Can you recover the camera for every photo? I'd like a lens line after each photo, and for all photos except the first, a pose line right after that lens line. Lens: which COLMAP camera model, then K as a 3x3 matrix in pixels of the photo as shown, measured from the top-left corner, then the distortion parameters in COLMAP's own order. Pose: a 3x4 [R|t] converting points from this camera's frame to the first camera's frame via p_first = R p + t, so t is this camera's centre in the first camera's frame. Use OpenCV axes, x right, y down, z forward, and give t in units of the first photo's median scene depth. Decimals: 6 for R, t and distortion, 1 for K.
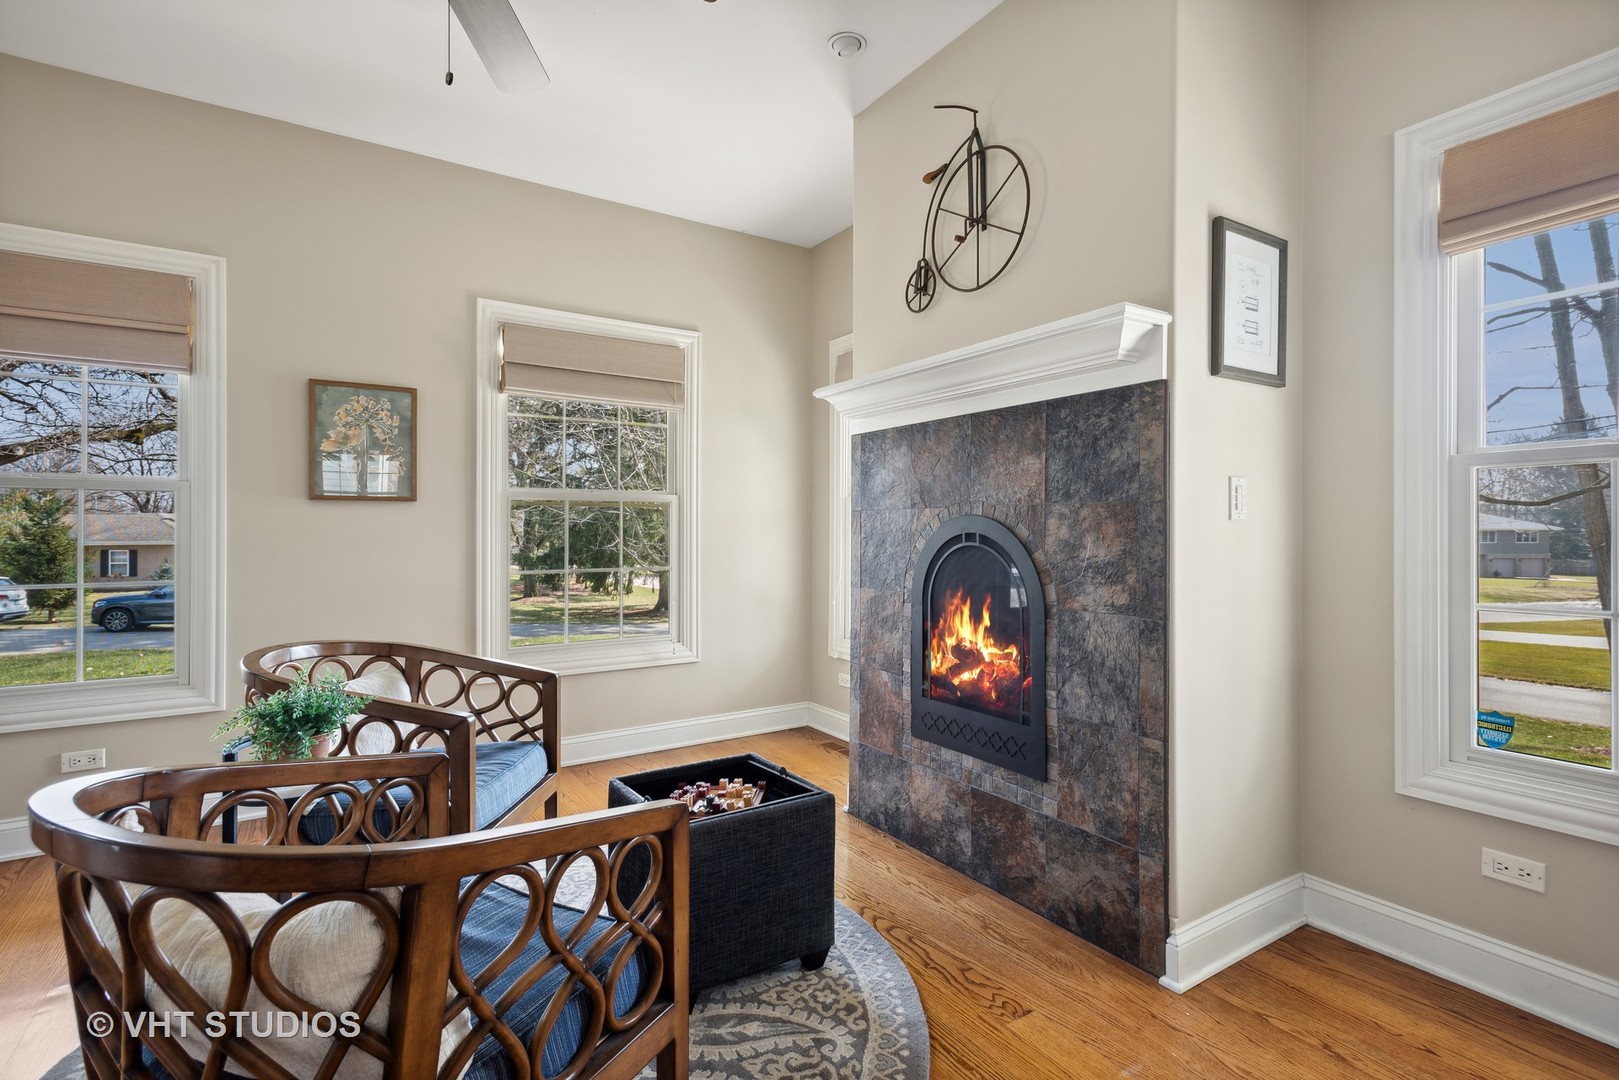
lens RADIAL K [[771.8, 0, 809.3], [0, 771.8, 530.7], [0, 0, 1]] dist [0.016355, -0.004617]
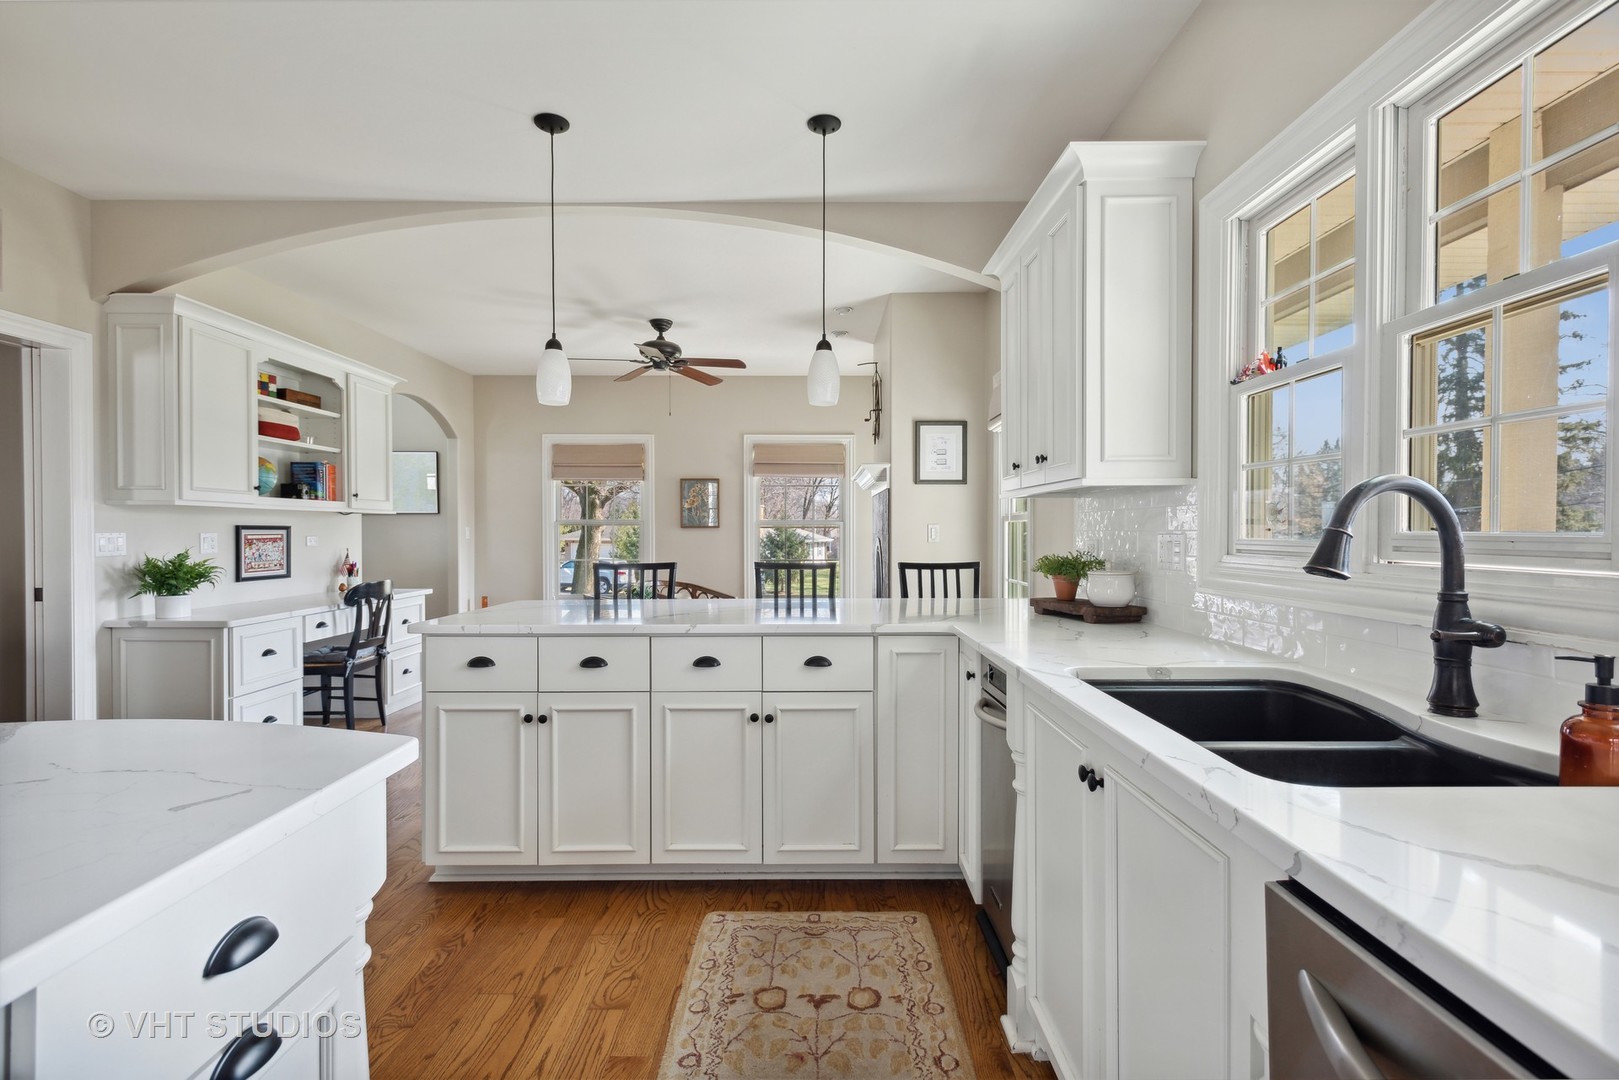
lens RADIAL K [[771.8, 0, 801.1], [0, 771.8, 535.0], [0, 0, 1]] dist [0.016355, -0.004617]
pose [[0.831386, 0.005783, -0.555665, 1.088923], [-0.002576, 0.999975, 0.006554, -0.036426], [0.555689, -0.004018, 0.831380, -0.864050]]
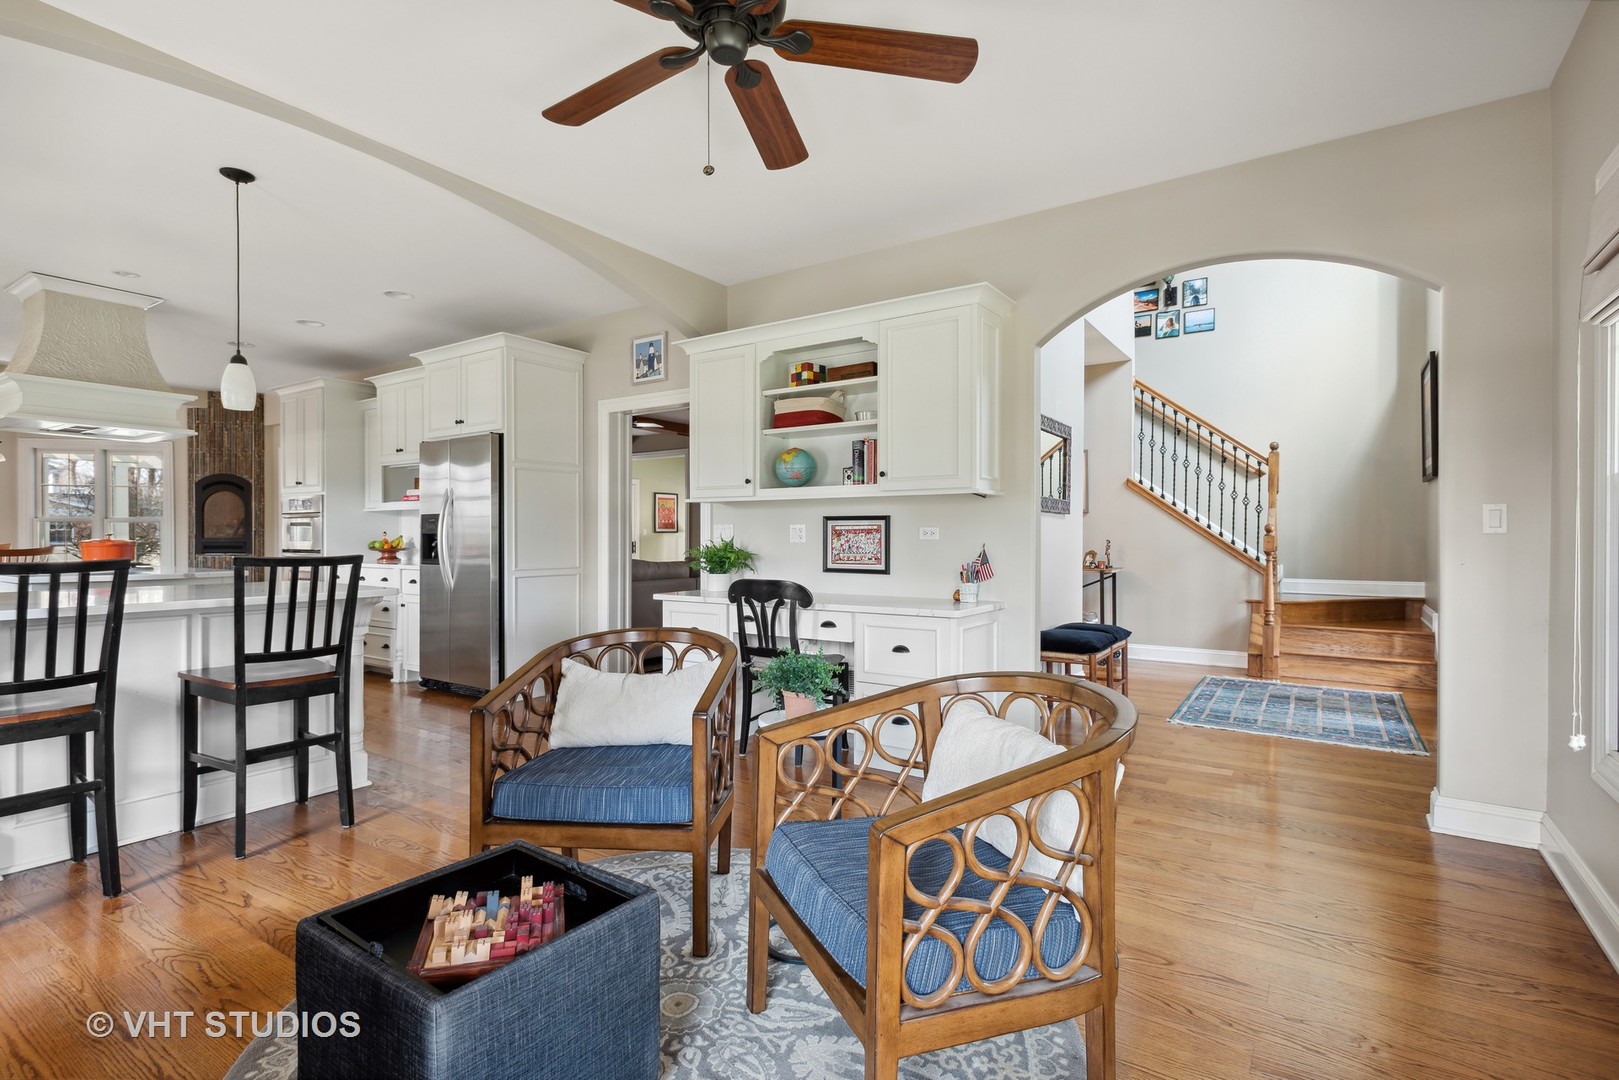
lens RADIAL K [[771.8, 0, 775.3], [0, 771.8, 535.4], [0, 0, 1]] dist [0.016355, -0.004617]
pose [[-0.925490, 0.004602, -0.378743, 0.010896], [0.003415, 0.999987, 0.003805, -0.011233], [0.378756, 0.002228, -0.925494, 1.150213]]
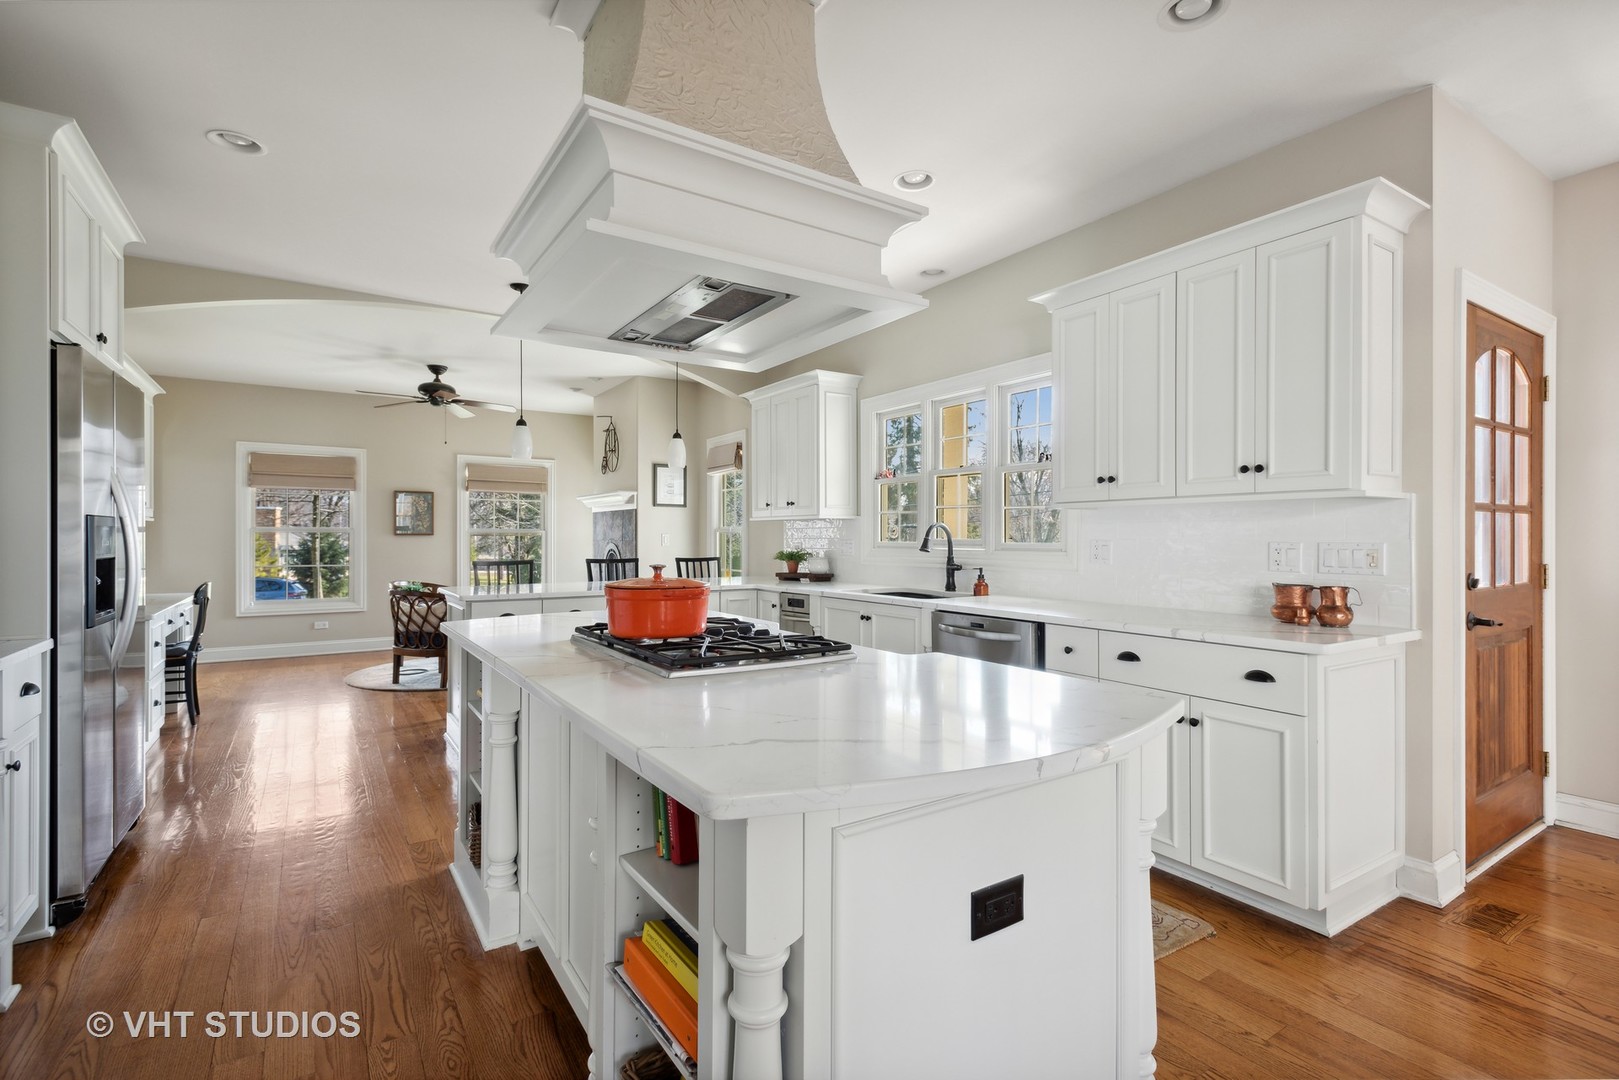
lens RADIAL K [[771.8, 0, 821.6], [0, 771.8, 537.0], [0, 0, 1]] dist [0.016355, -0.004617]
pose [[0.999972, 0.005231, 0.005408, 0.887439], [-0.005217, 0.999983, -0.002574, -0.035211], [-0.005422, 0.002545, 0.999982, -1.821830]]
